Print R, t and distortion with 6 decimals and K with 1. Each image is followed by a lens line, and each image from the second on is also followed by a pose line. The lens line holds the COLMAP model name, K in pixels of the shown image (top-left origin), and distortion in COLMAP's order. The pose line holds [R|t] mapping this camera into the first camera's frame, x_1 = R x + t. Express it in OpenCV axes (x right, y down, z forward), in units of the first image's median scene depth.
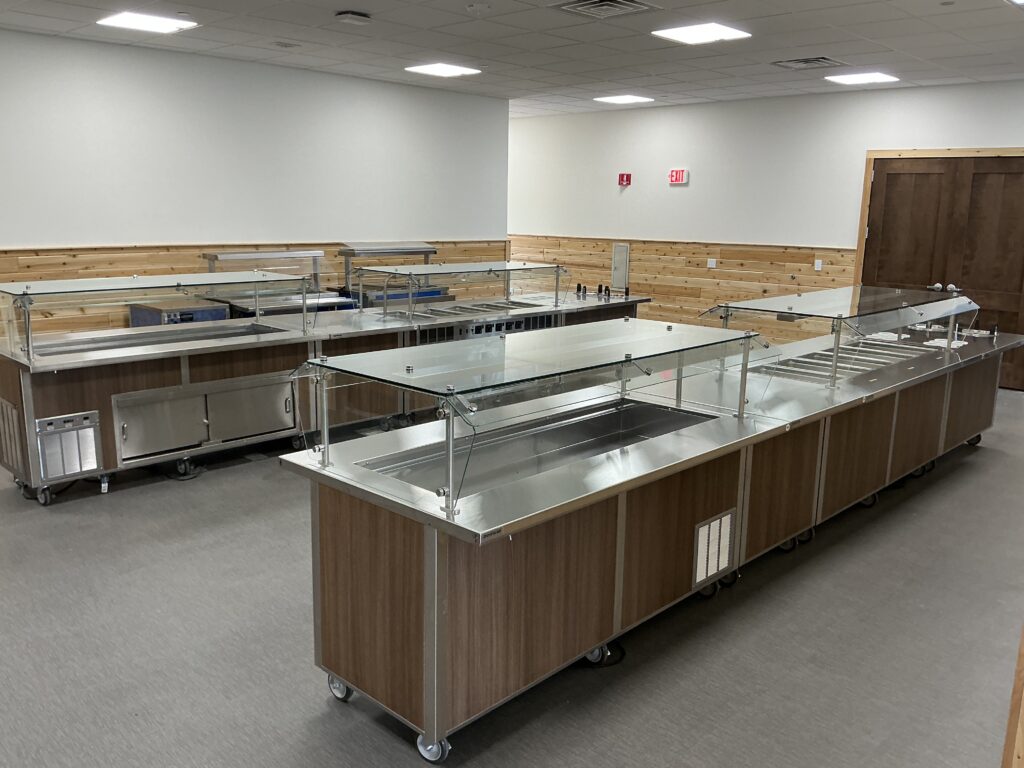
lens RADIAL K [[869.2, 0, 511.1], [0, 869.2, 385.1], [0, 0, 1]] dist [0.102455, -0.150603]
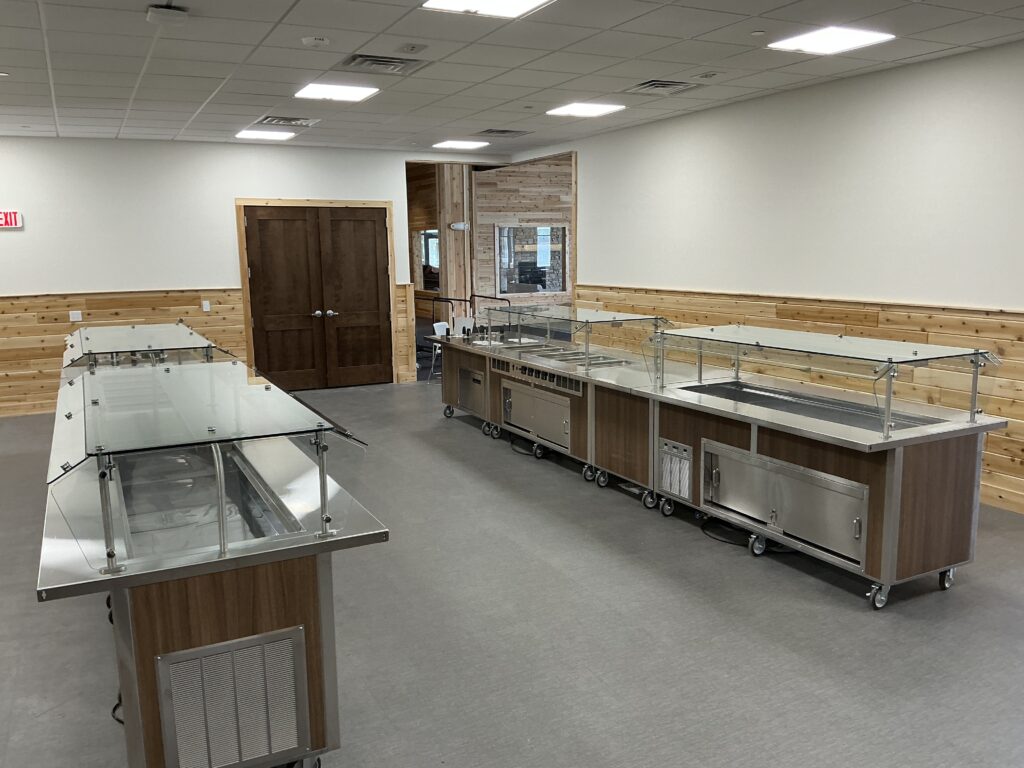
lens RADIAL K [[869.2, 0, 510.7], [0, 869.2, 387.1], [0, 0, 1]] dist [0.102455, -0.150603]
pose [[0.344087, -0.175476, 0.922395, -0.523352], [0.214909, 0.971021, 0.104558, -0.078580], [-0.914012, 0.162254, 0.371827, 0.319026]]
